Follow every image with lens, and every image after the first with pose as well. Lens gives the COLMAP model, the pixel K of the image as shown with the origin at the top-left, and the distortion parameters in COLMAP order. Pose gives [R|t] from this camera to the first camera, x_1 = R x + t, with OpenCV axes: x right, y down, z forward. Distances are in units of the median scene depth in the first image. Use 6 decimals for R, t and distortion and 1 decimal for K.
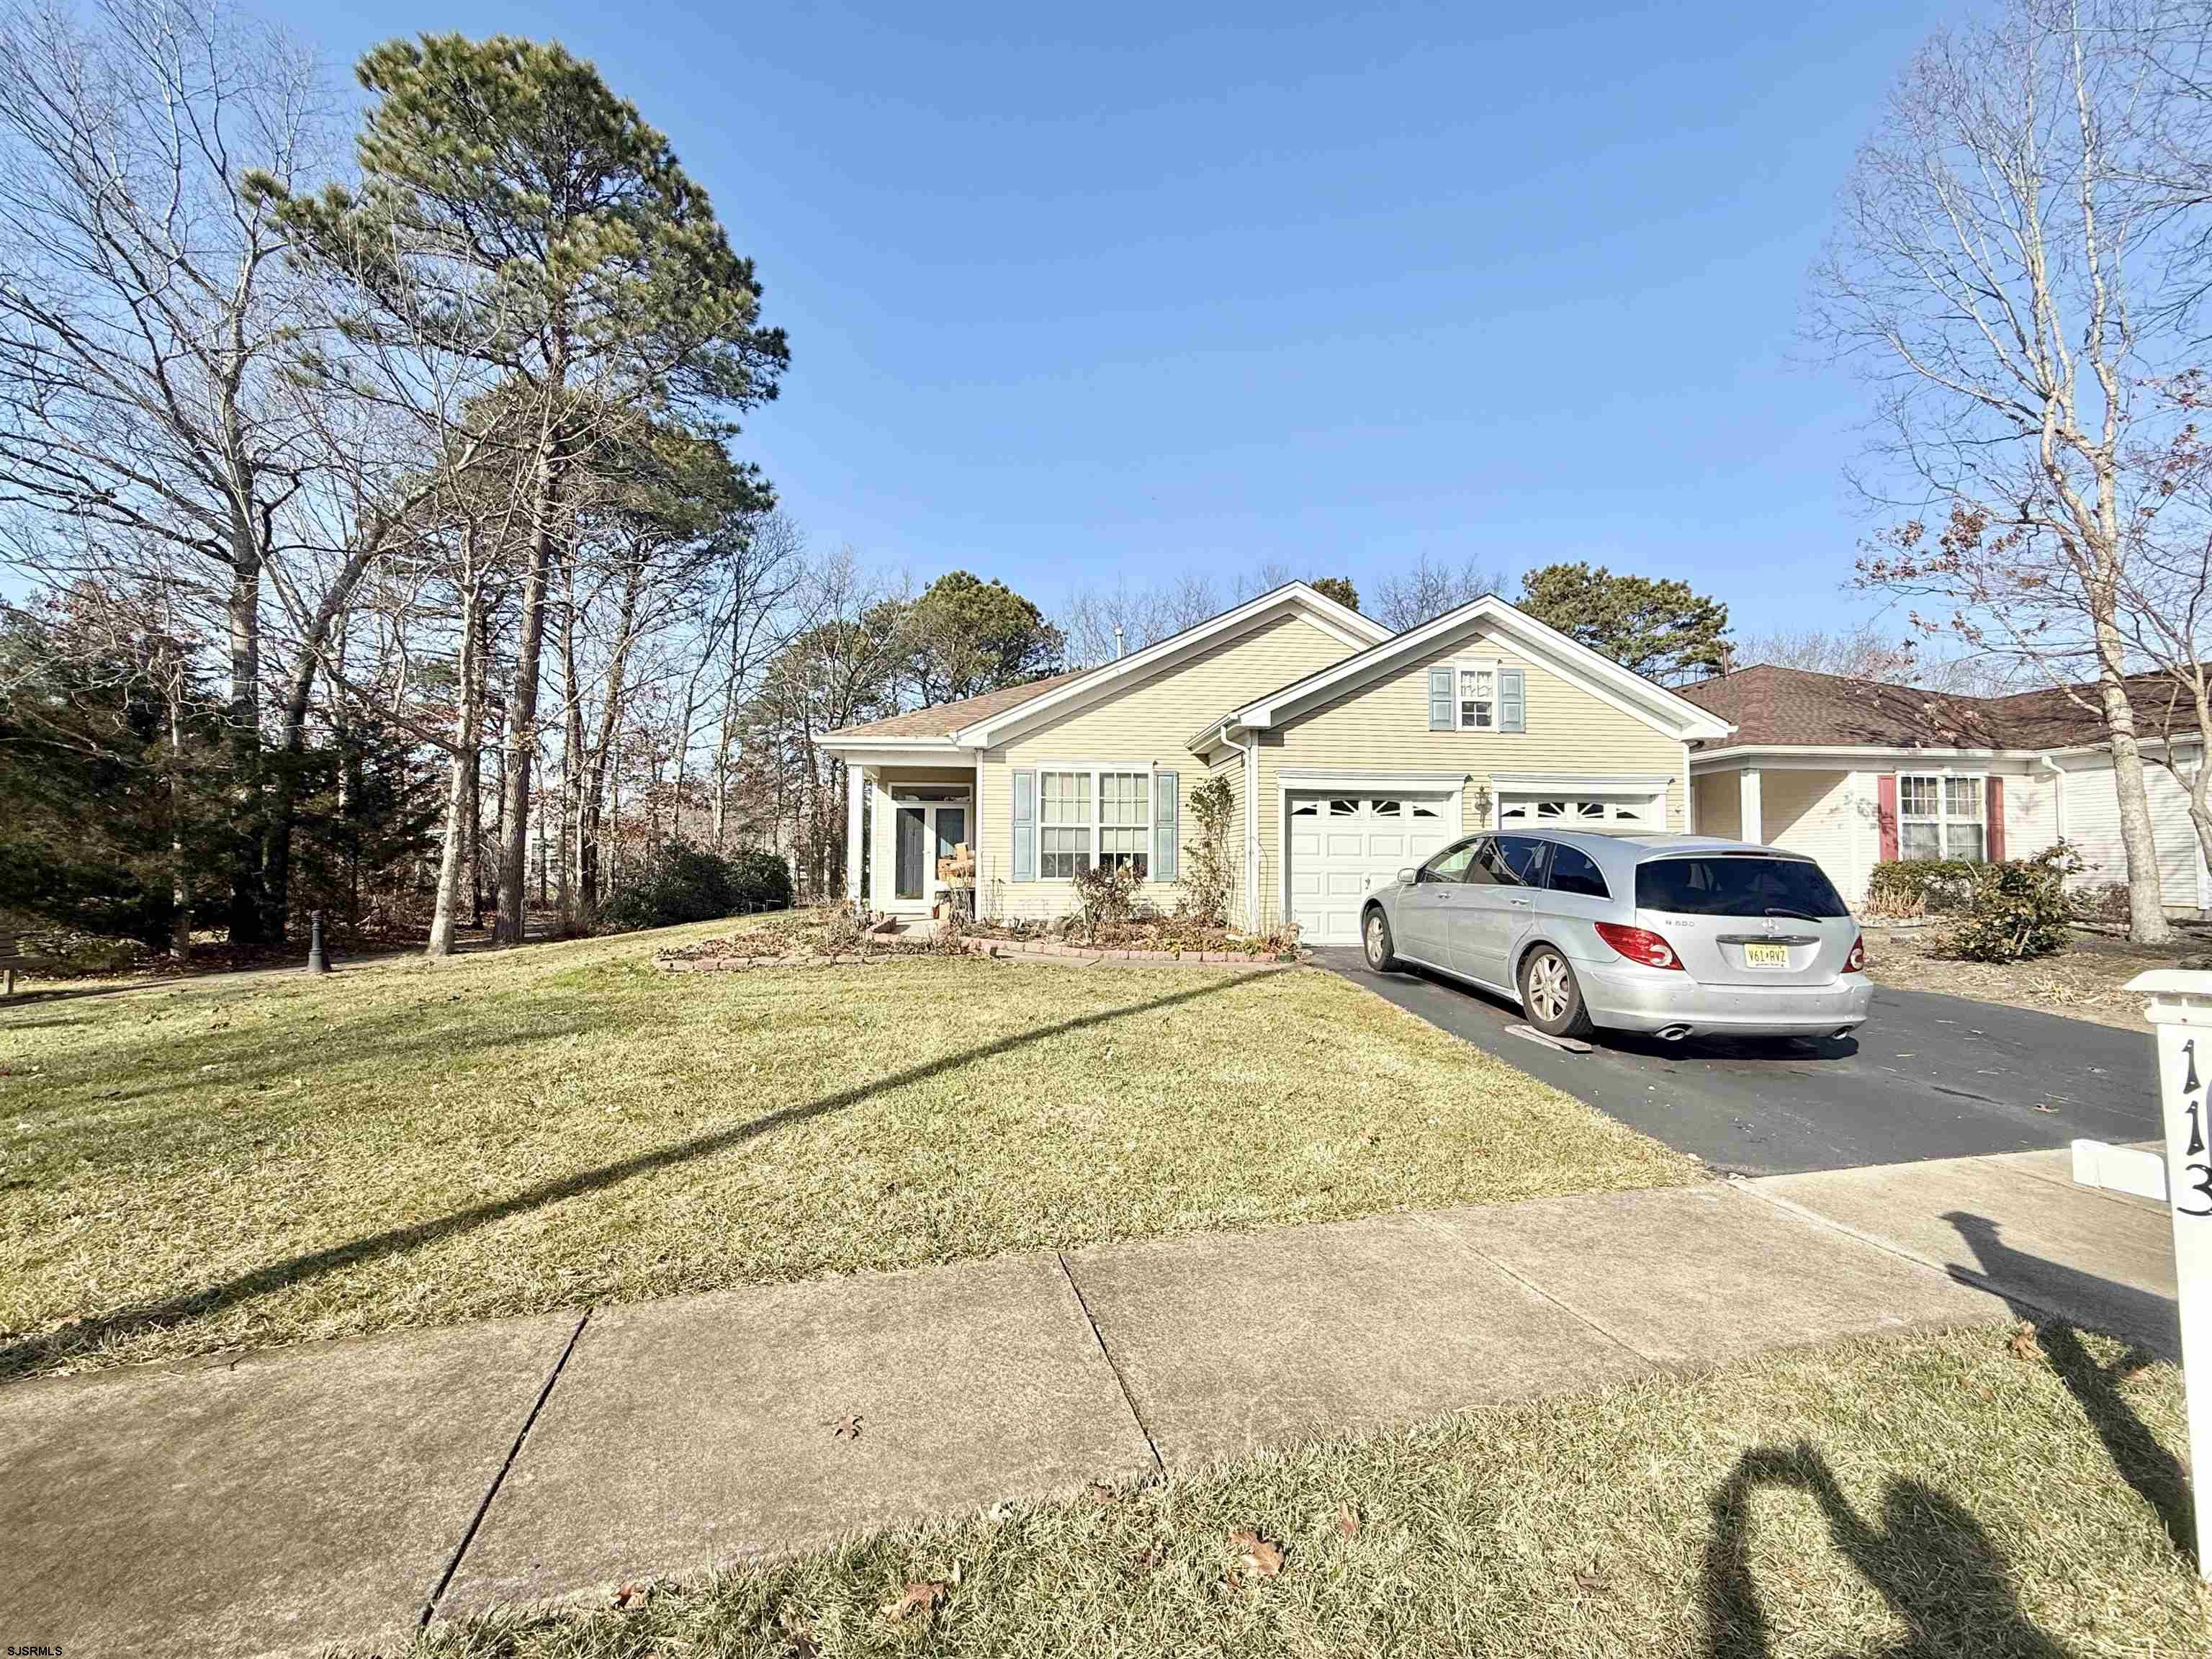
lens RADIAL K [[878.3, 0, 1100.9], [0, 878.3, 834.8], [0, 0, 1]] dist [-0.001074, 0.000340]
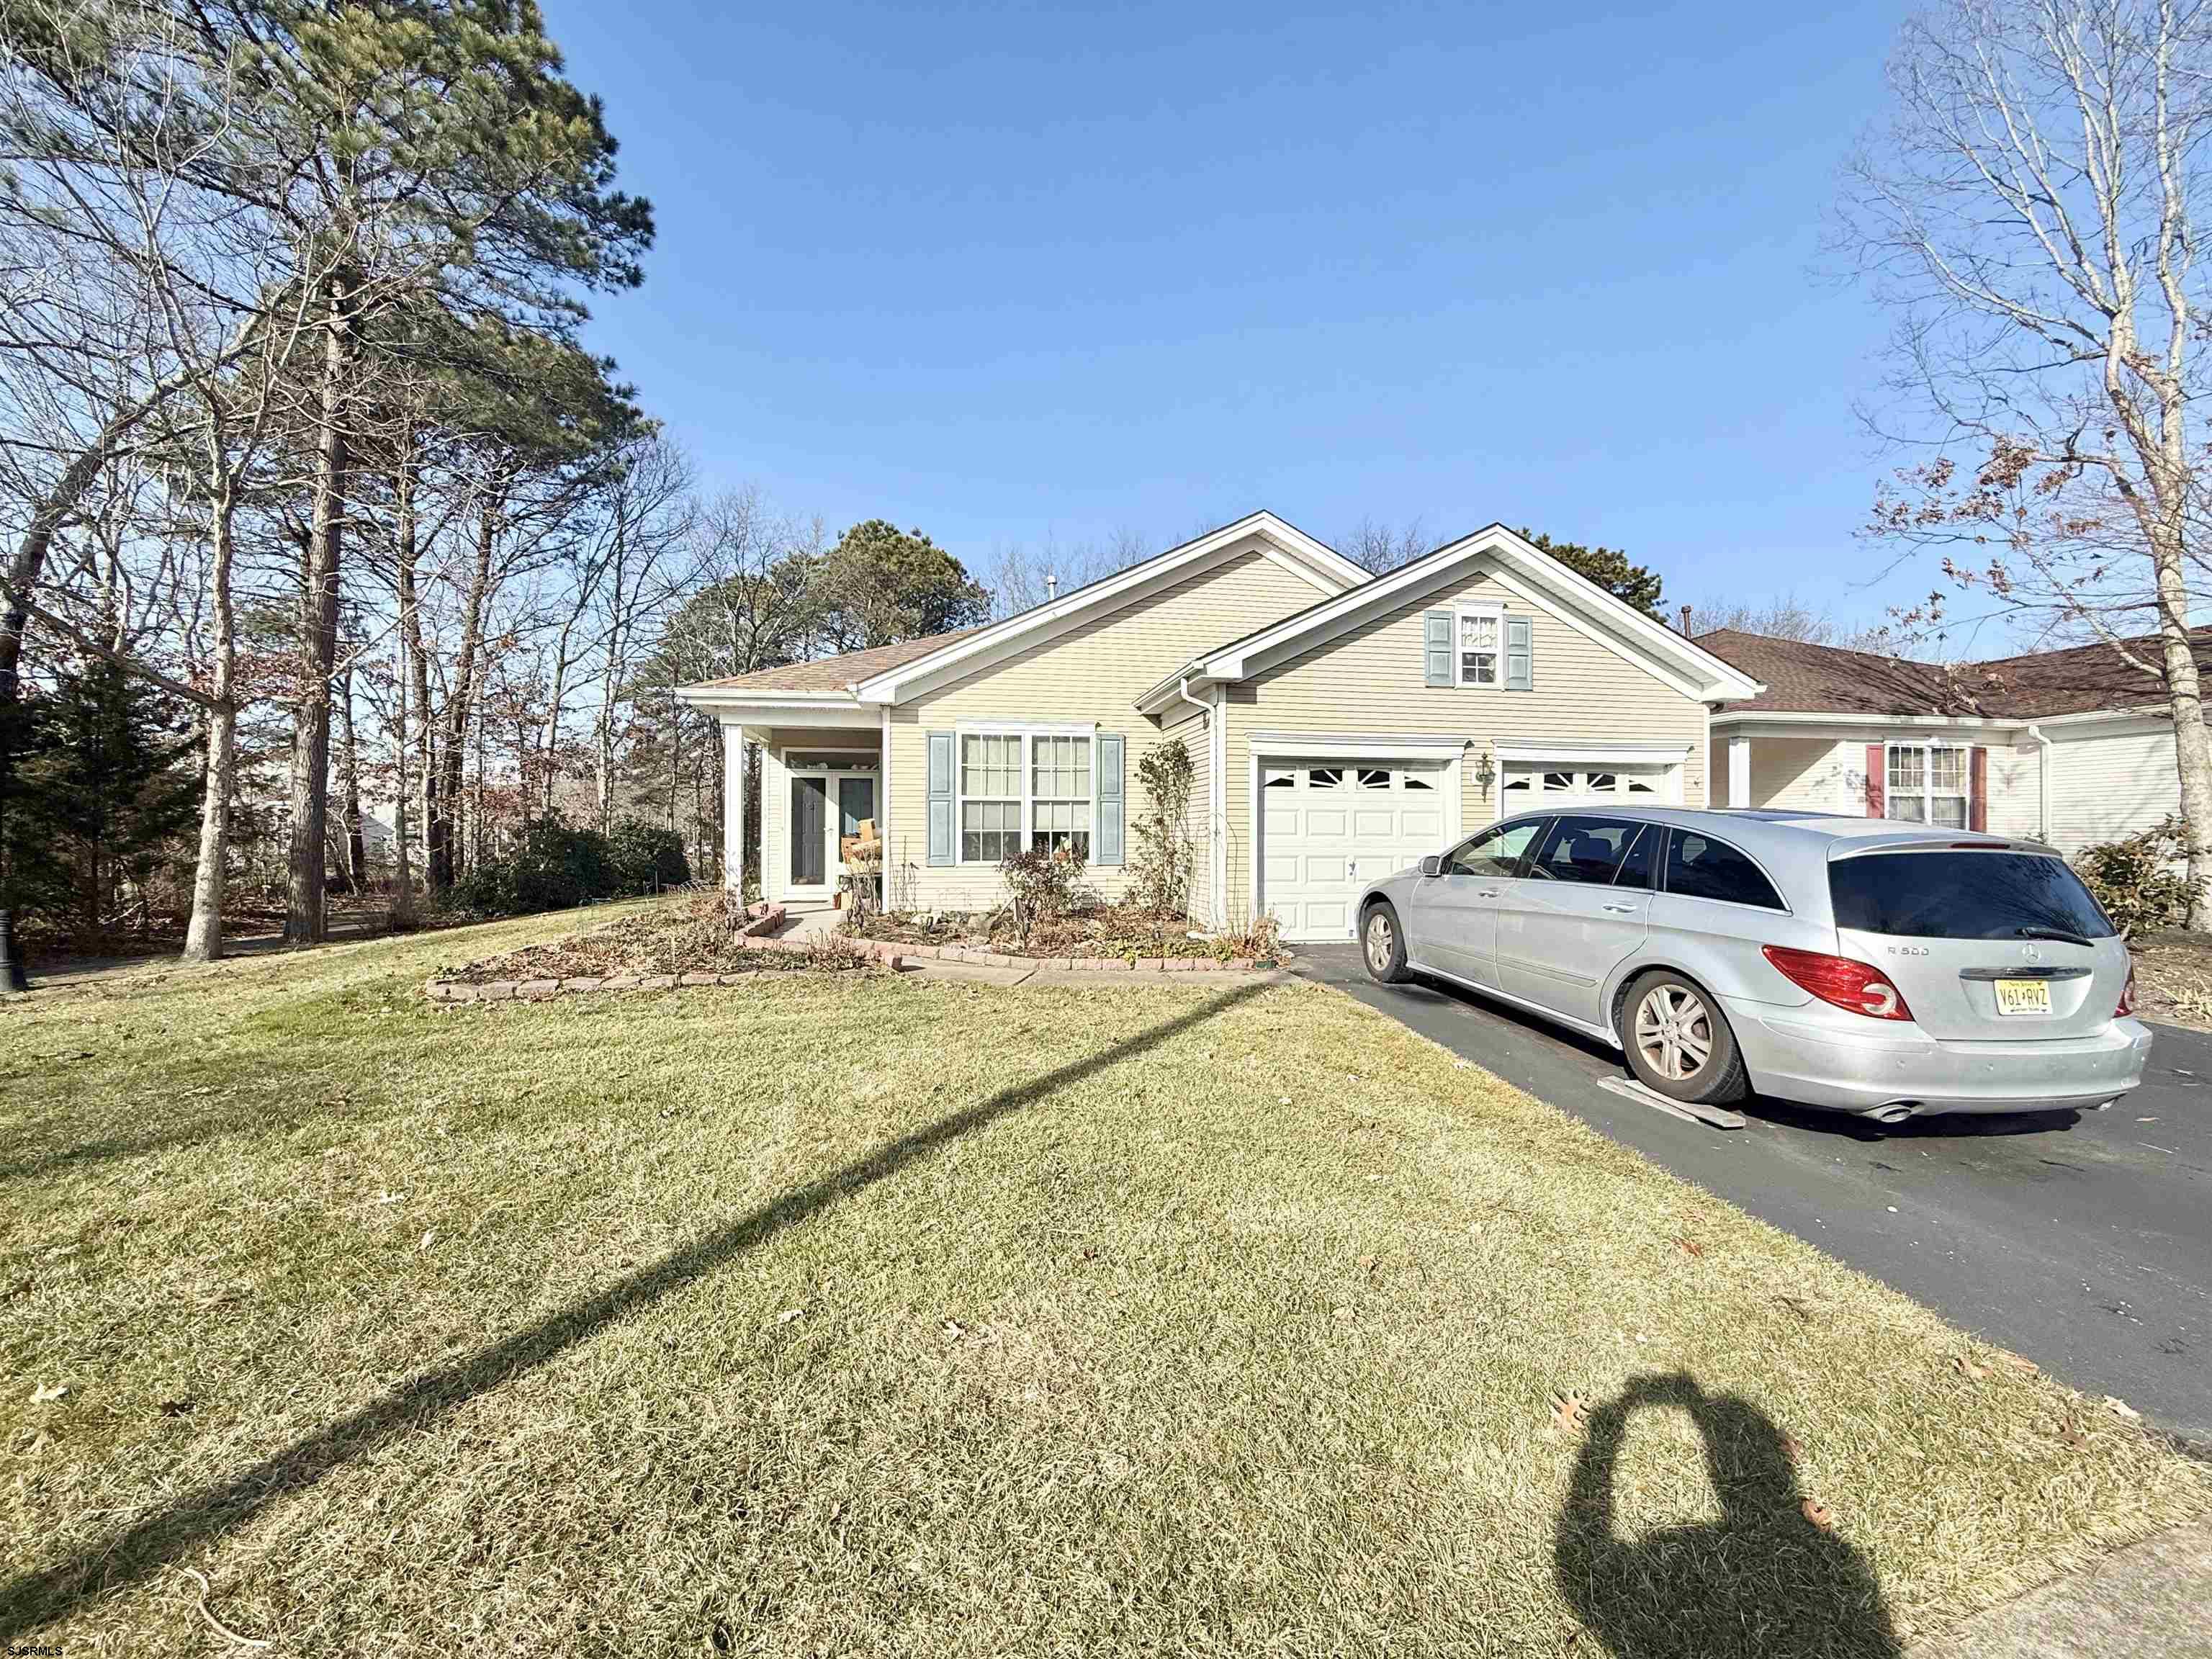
lens RADIAL K [[878.3, 0, 1101.9], [0, 878.3, 834.7], [0, 0, 1]] dist [-0.001074, 0.000340]
pose [[0.996637, -0.002830, 0.081899, -0.004438], [0.000077, 0.999435, 0.033597, -0.004846], [-0.081948, -0.033477, 0.996074, 0.173883]]
